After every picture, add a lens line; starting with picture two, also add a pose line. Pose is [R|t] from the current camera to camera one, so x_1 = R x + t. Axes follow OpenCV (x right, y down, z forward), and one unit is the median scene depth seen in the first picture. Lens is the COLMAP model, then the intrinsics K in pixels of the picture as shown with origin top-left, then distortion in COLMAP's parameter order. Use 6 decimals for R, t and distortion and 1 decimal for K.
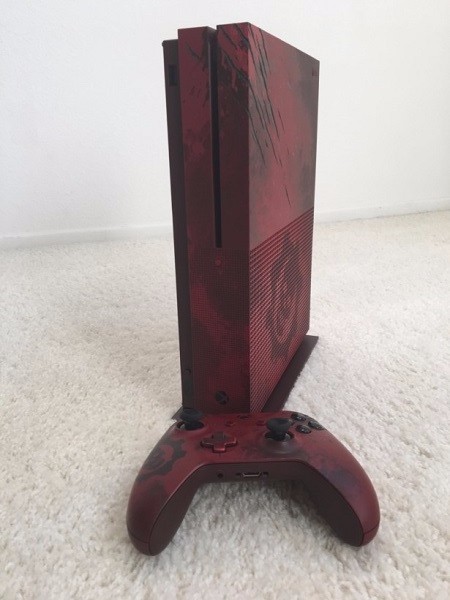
lens RADIAL K [[511.7, 0, 225.0], [0, 511.7, 300.0], [0, 0, 1]] dist [0.091983, -0.178181]
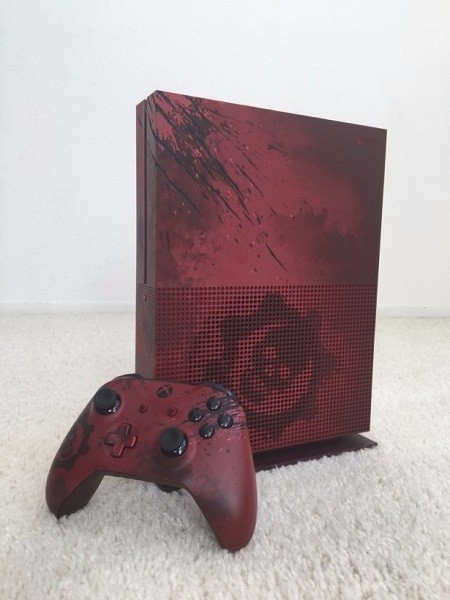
lens RADIAL K [[511.7, 0, 225.0], [0, 511.7, 300.0], [0, 0, 1]] dist [0.091983, -0.178181]
pose [[0.743003, 0.114386, -0.659441, 0.868106], [-0.253435, 0.960001, -0.119028, 0.020064], [0.619449, 0.255564, 0.742274, 0.302197]]
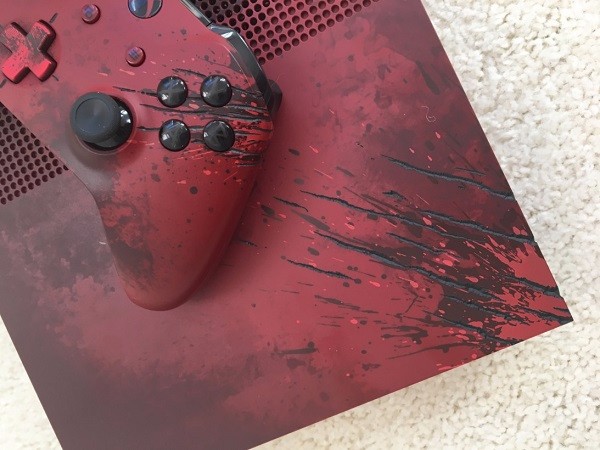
lens RADIAL K [[511.7, 0, 300.0], [0, 511.7, 225.0], [0, 0, 1]] dist [0.091983, -0.178181]
pose [[-0.465575, 0.185139, -0.865427, 0.627166], [-0.144735, -0.980637, -0.131923, -0.257003], [-0.873093, 0.063837, 0.483356, 0.857178]]
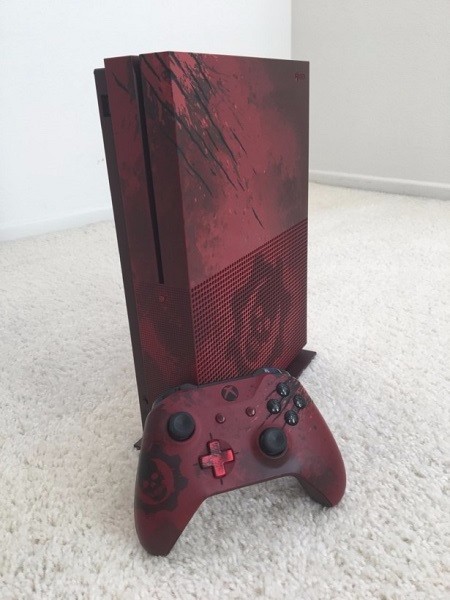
lens RADIAL K [[511.7, 0, 225.0], [0, 511.7, 300.0], [0, 0, 1]] dist [0.091983, -0.178181]
pose [[0.989625, 0.023043, -0.141817, 0.247609], [-0.014150, 0.997888, 0.063397, -0.137677], [0.142978, -0.060733, 0.987861, 0.073927]]
